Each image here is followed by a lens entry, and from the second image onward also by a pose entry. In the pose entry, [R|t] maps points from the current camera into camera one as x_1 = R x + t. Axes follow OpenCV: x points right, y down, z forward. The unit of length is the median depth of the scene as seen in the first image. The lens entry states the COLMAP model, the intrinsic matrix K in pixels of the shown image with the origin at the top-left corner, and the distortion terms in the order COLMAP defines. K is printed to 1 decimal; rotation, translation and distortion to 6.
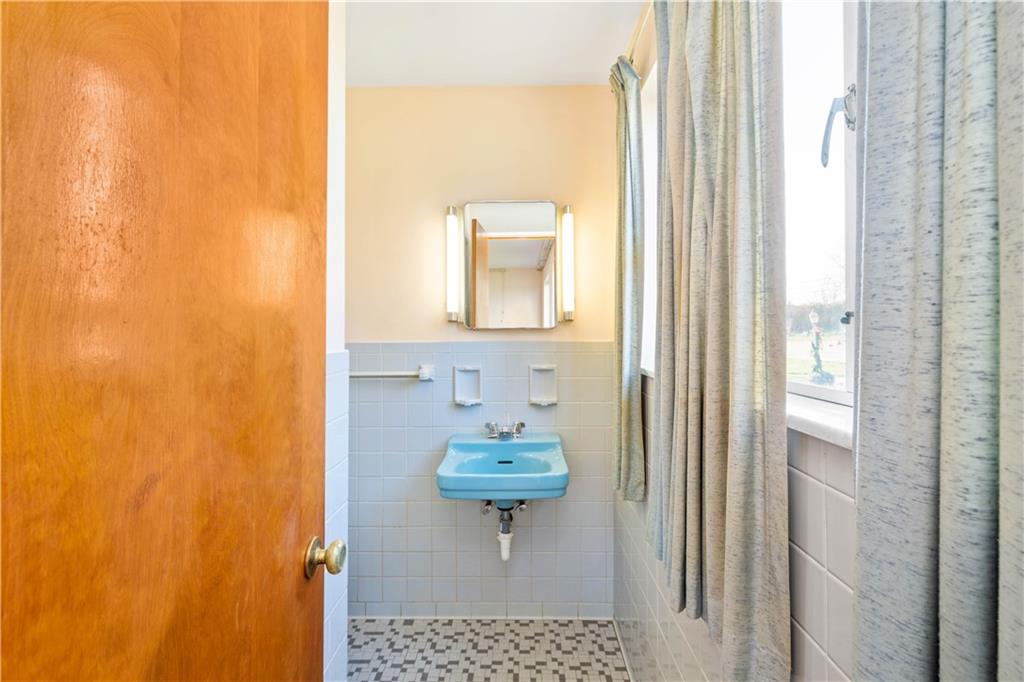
lens RADIAL K [[463.2, 0, 514.6], [0, 463.2, 333.0], [0, 0, 1]] dist [-0.001570, -0.000155]
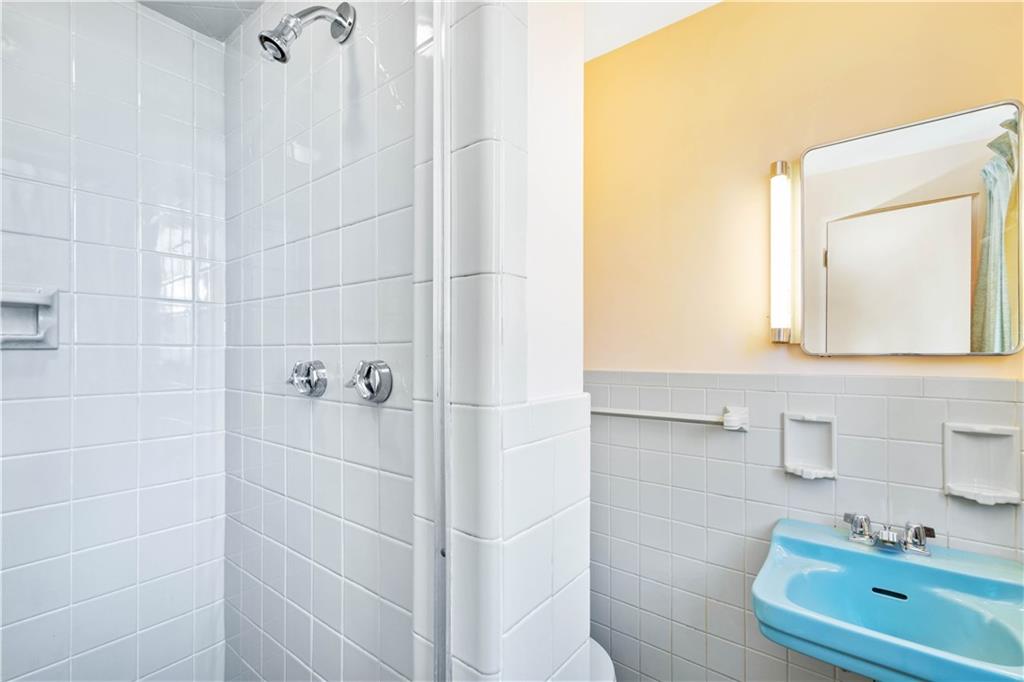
lens RADIAL K [[466.0, 0, 508.0], [0, 466.0, 350.8], [0, 0, 1]] dist [-0.000057, 0.000421]
pose [[0.795034, -0.000247, -0.606565, -0.043561], [-0.007511, 0.999919, -0.010251, -0.004464], [0.606519, 0.012706, 0.794968, 0.263787]]
